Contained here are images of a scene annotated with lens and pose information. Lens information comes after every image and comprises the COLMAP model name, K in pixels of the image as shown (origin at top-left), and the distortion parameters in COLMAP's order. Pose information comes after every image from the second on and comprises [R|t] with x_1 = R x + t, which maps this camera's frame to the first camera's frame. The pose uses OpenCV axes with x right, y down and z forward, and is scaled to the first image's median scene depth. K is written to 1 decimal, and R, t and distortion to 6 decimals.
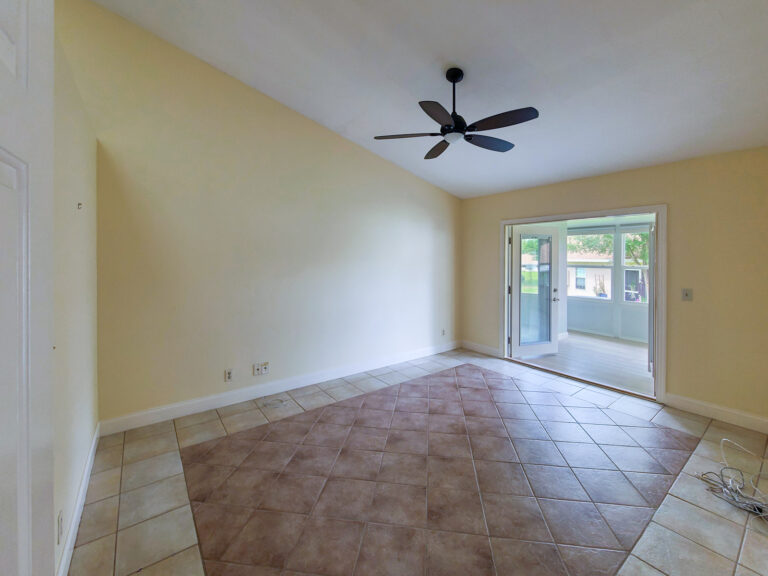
lens RADIAL K [[321.4, 0, 387.4], [0, 321.4, 286.1], [0, 0, 1]] dist [-0.002772, -0.000845]
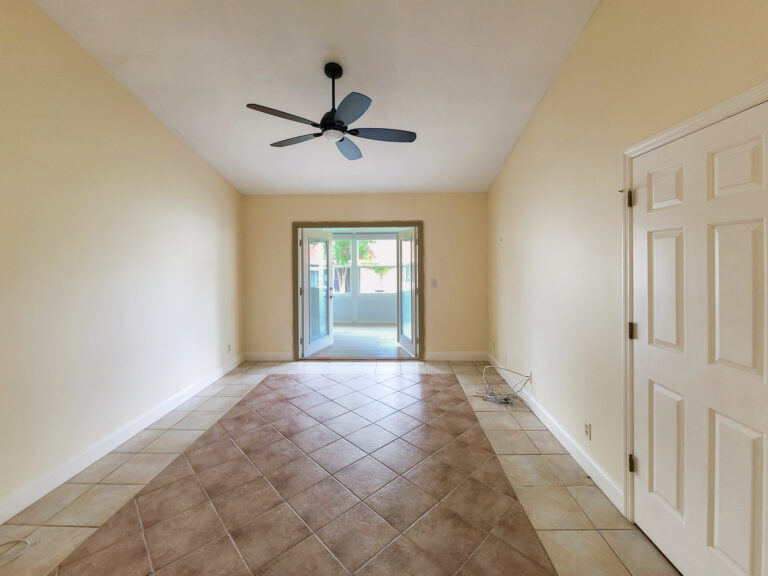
lens RADIAL K [[321.4, 0, 386.8], [0, 321.4, 289.8], [0, 0, 1]] dist [-0.002772, -0.000845]
pose [[0.623041, -0.083936, 0.777673, -0.330854], [0.078778, 0.995904, 0.044376, -0.024184], [-0.778212, 0.033616, 0.627101, 0.205101]]
